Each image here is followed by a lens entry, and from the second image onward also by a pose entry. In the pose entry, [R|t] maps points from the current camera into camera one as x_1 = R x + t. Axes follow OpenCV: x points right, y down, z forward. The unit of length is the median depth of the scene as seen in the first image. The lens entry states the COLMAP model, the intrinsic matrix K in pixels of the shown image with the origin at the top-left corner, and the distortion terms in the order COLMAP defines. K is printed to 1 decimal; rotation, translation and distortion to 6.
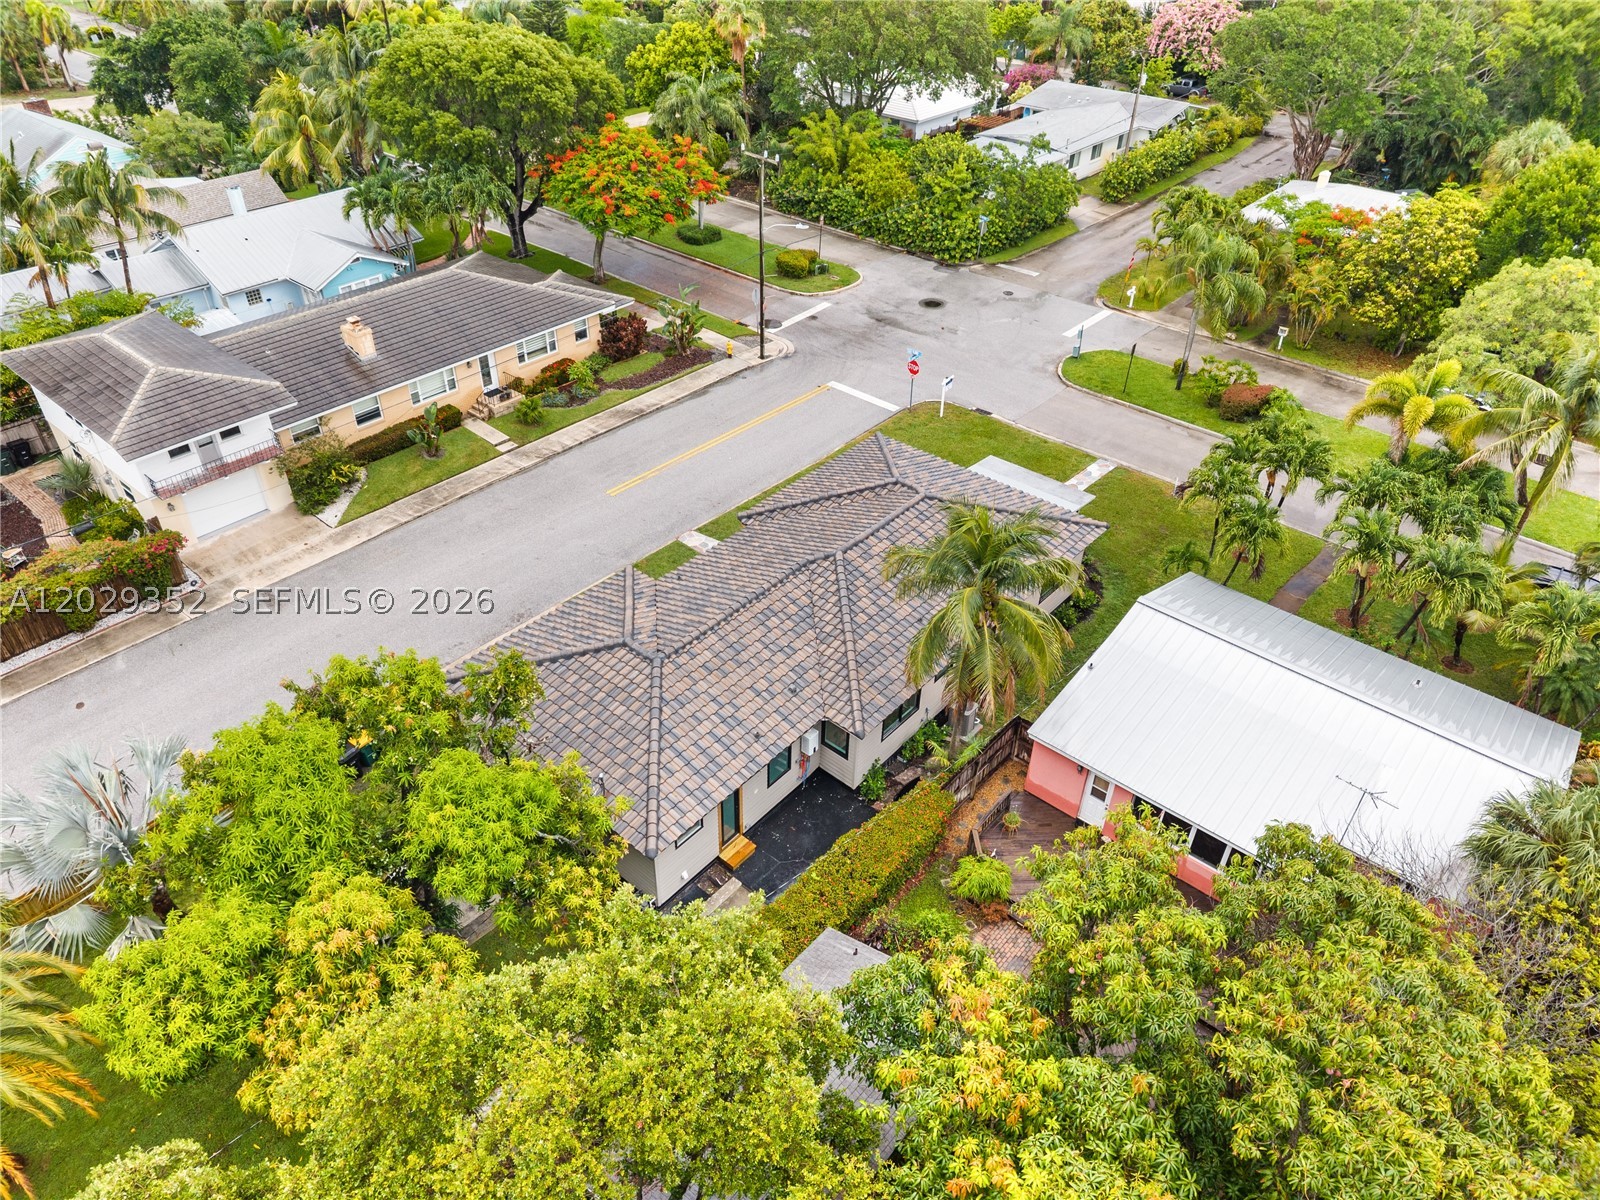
lens RADIAL K [[1079.8, 0, 793.9], [0, 1079.8, 602.1], [0, 0, 1]] dist [0.034693, -0.037111]
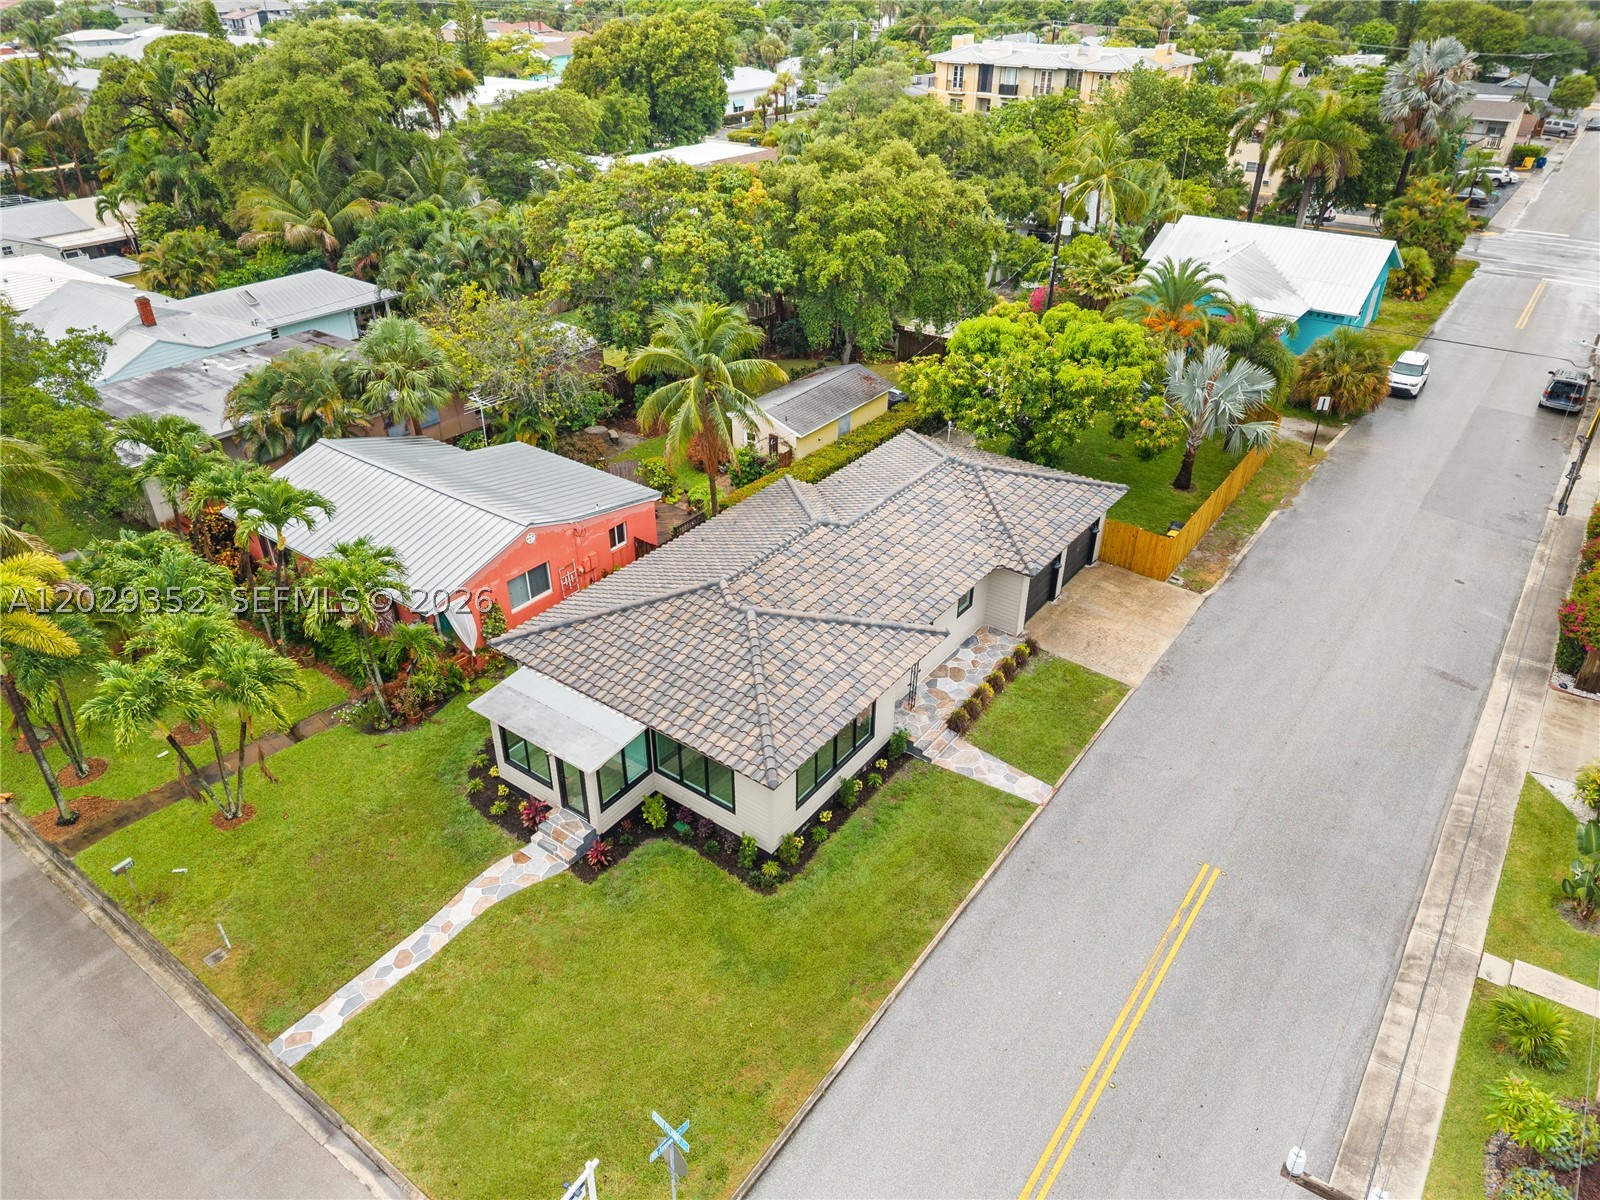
lens RADIAL K [[1079.8, 0, 793.9], [0, 1079.8, 602.1], [0, 0, 1]] dist [0.034693, -0.037111]
pose [[-0.996922, 0.024607, -0.074437, 0.094271], [-0.059991, 0.371824, 0.926363, -0.635263], [0.050473, 0.927977, -0.369203, 0.969191]]
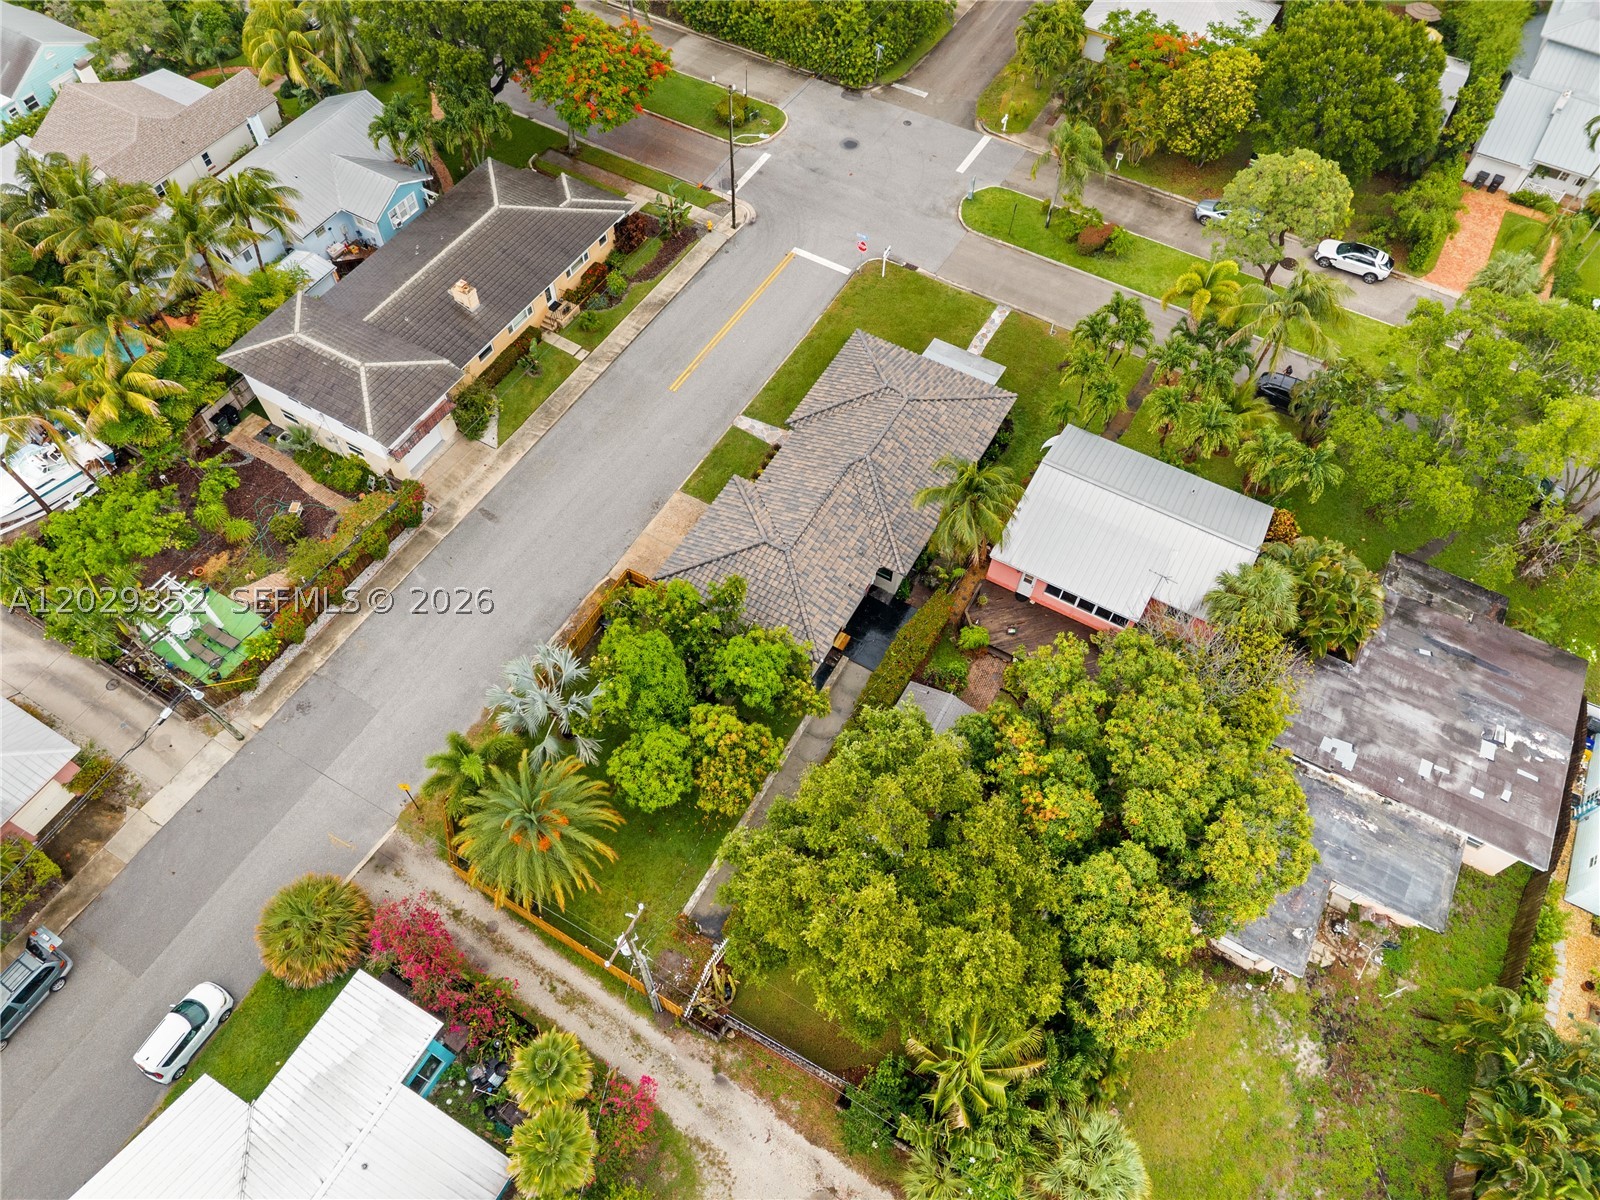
lens RADIAL K [[1078.1, 0, 789.4], [0, 1078.1, 603.7], [0, 0, 1]] dist [0.025157, -0.024385]
pose [[0.982428, -0.157163, 0.100674, -0.185829], [0.113179, 0.930550, 0.348235, -0.283820], [-0.148412, -0.330722, 0.931985, -0.398704]]
